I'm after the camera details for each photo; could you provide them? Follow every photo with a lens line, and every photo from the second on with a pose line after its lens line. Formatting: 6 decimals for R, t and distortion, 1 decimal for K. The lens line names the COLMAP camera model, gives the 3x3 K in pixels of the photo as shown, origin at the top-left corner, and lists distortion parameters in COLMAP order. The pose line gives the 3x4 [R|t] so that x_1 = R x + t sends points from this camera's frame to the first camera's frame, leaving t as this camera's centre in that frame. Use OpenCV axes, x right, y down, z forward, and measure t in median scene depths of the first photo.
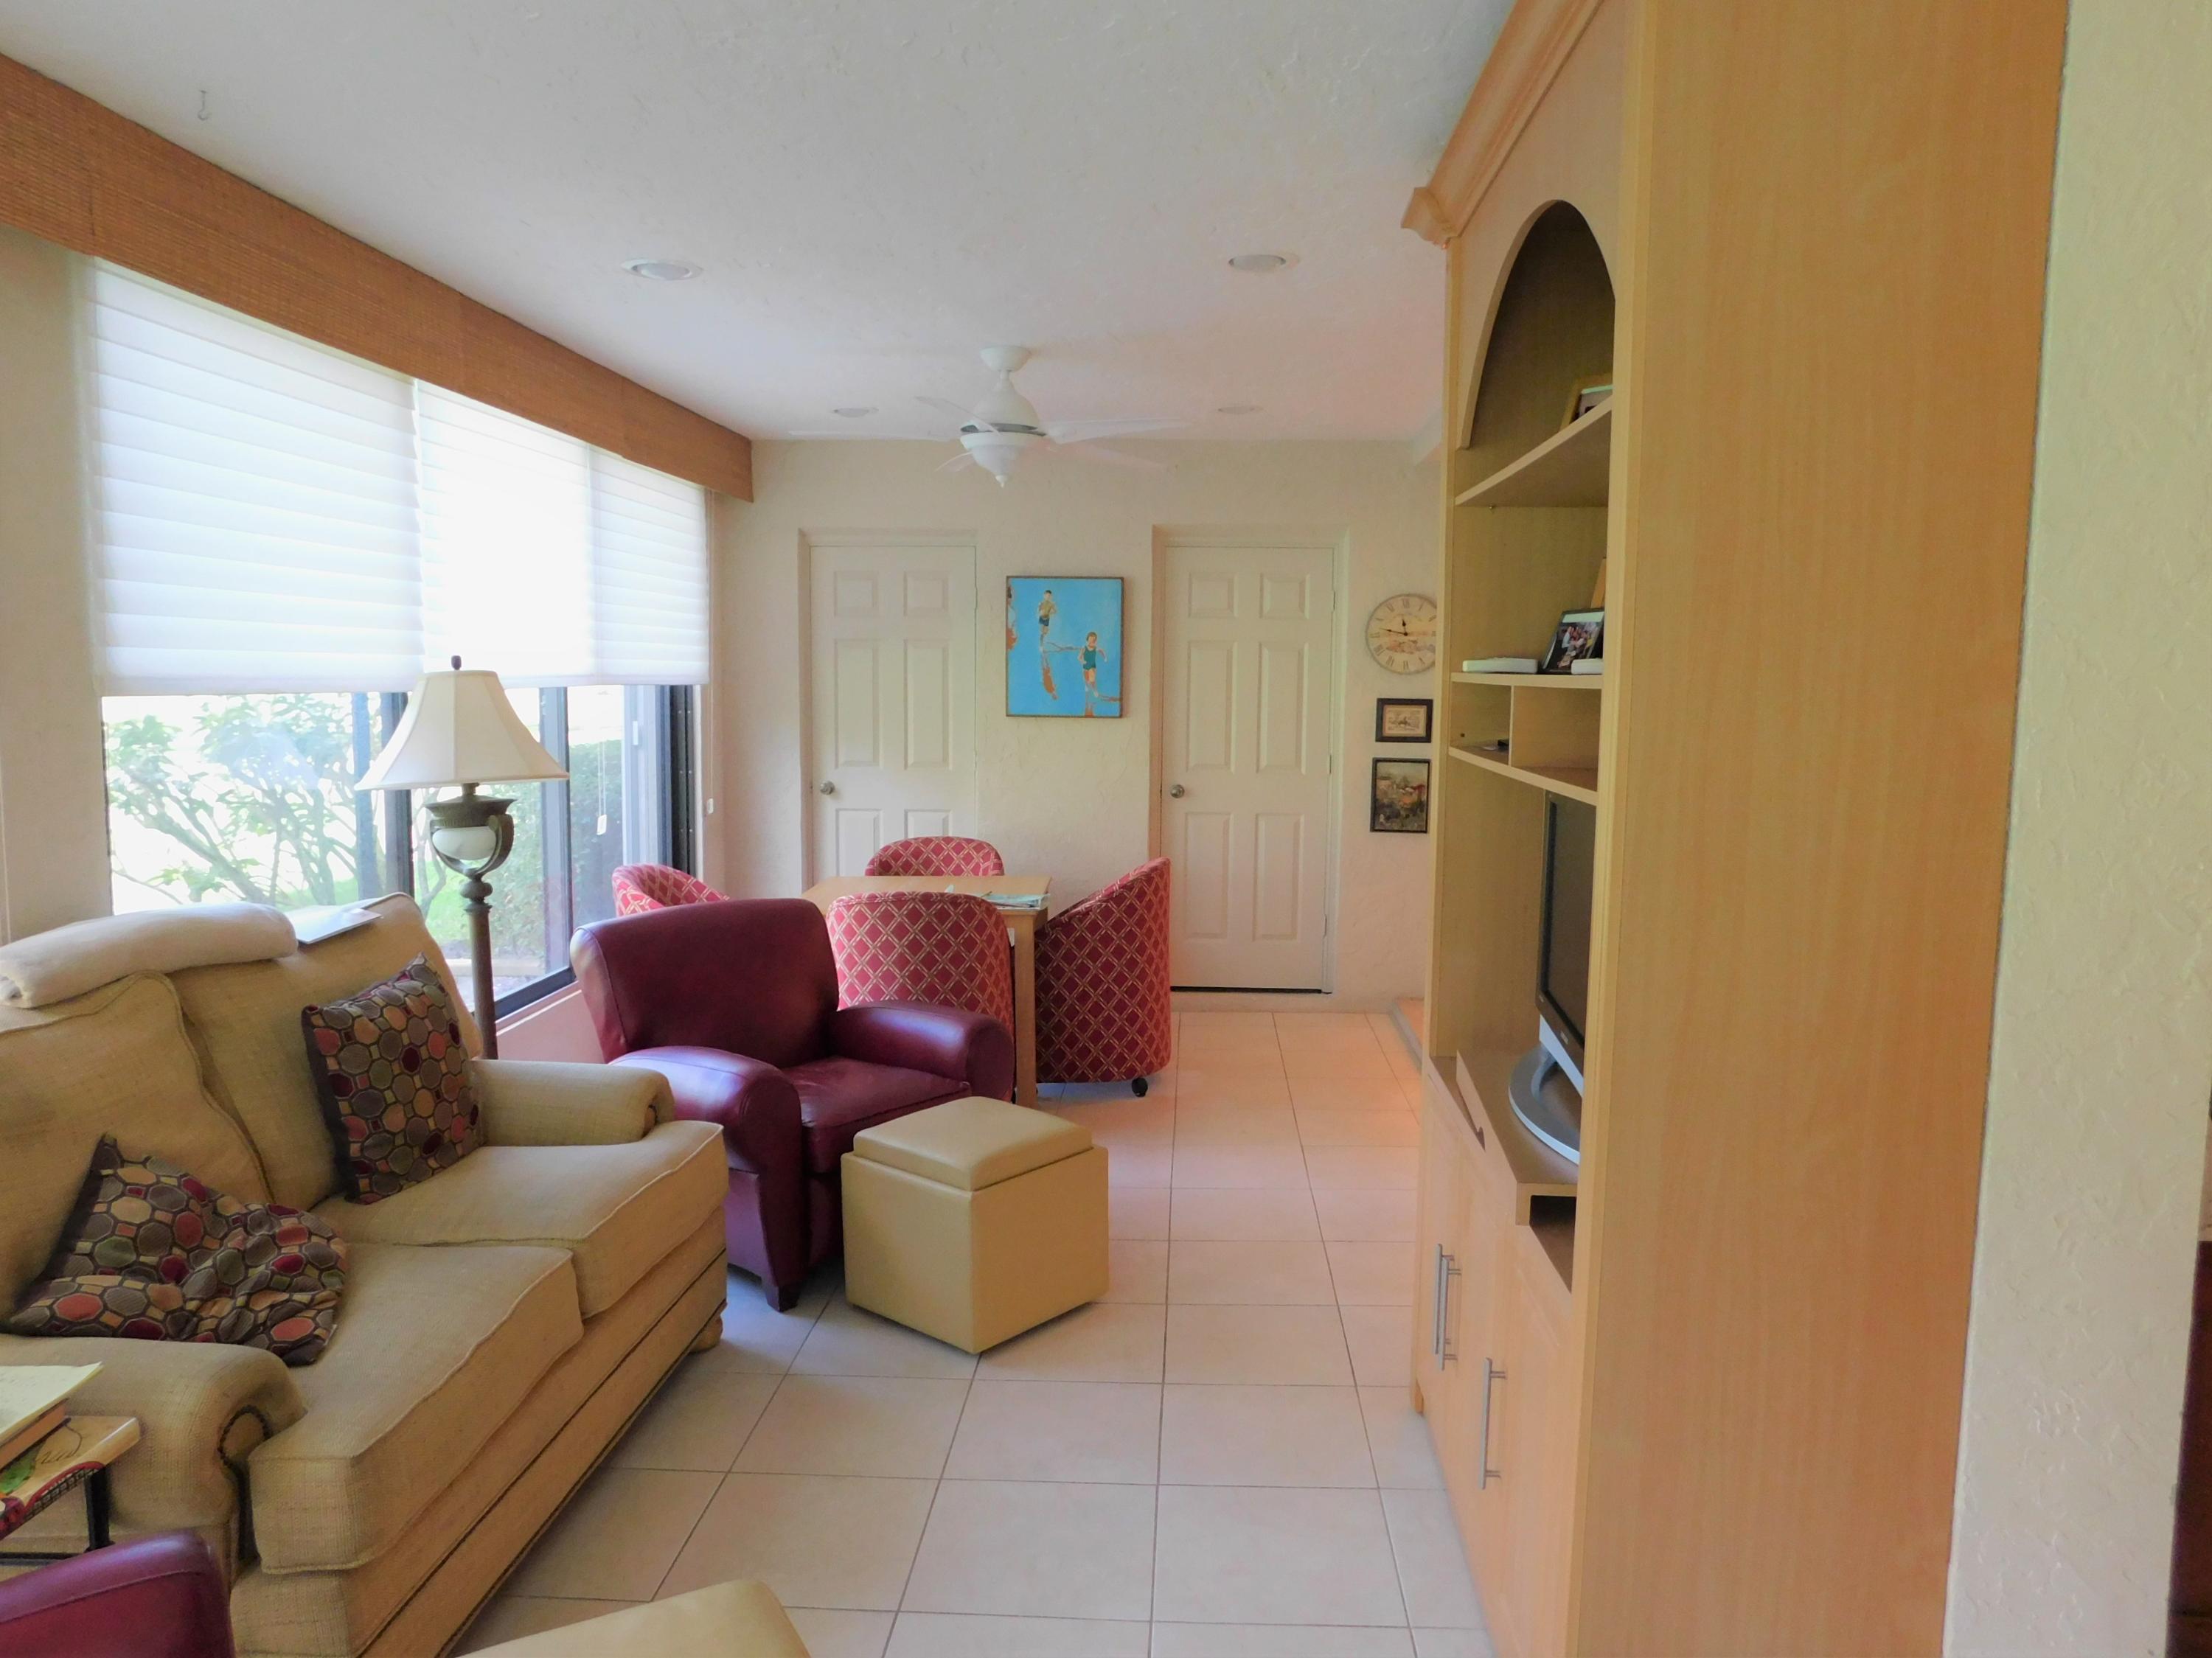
lens RADIAL K [[1452.9, 0, 1135.1], [0, 1452.9, 829.3], [0, 0, 1]] dist [-0.044189, 0.004258]
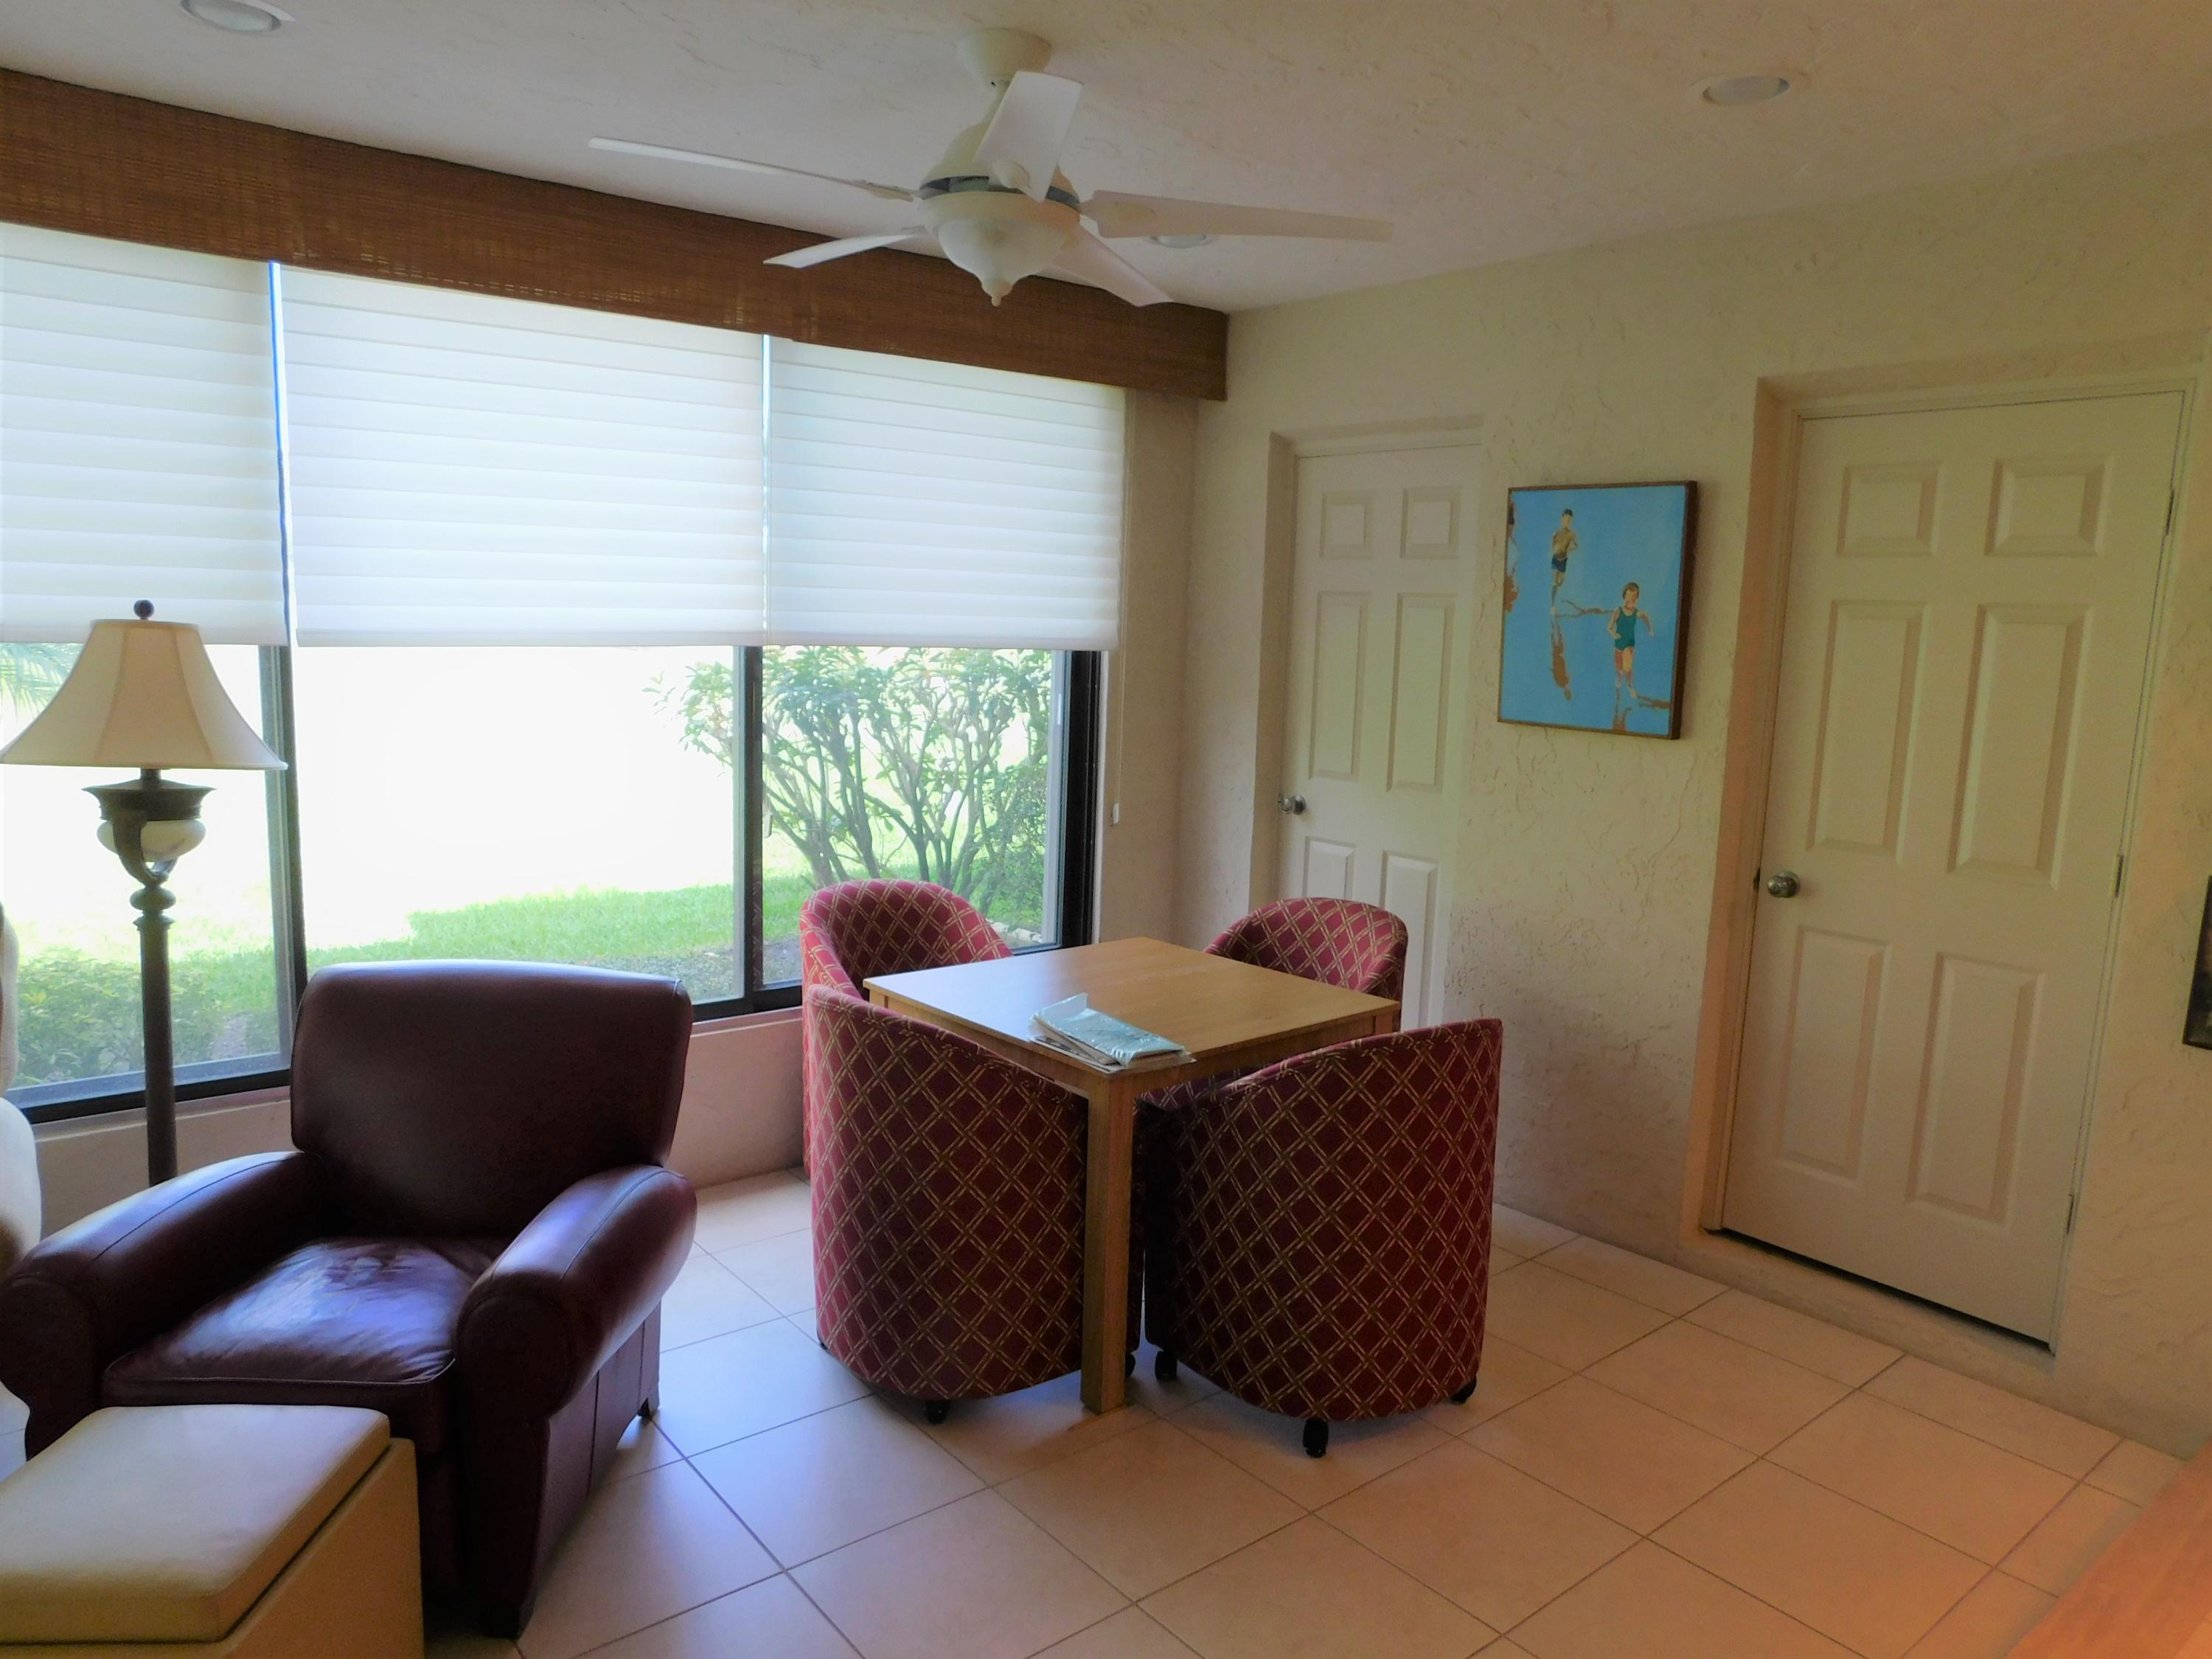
lens RADIAL K [[1453.1, 0, 1135.1], [0, 1453.1, 829.8], [0, 0, 1]] dist [-0.044189, 0.004258]
pose [[0.671147, 0.122971, -0.731054, 0.260572], [-0.105578, 0.991949, 0.069931, -0.059810], [0.733768, 0.030249, 0.678726, 0.483779]]
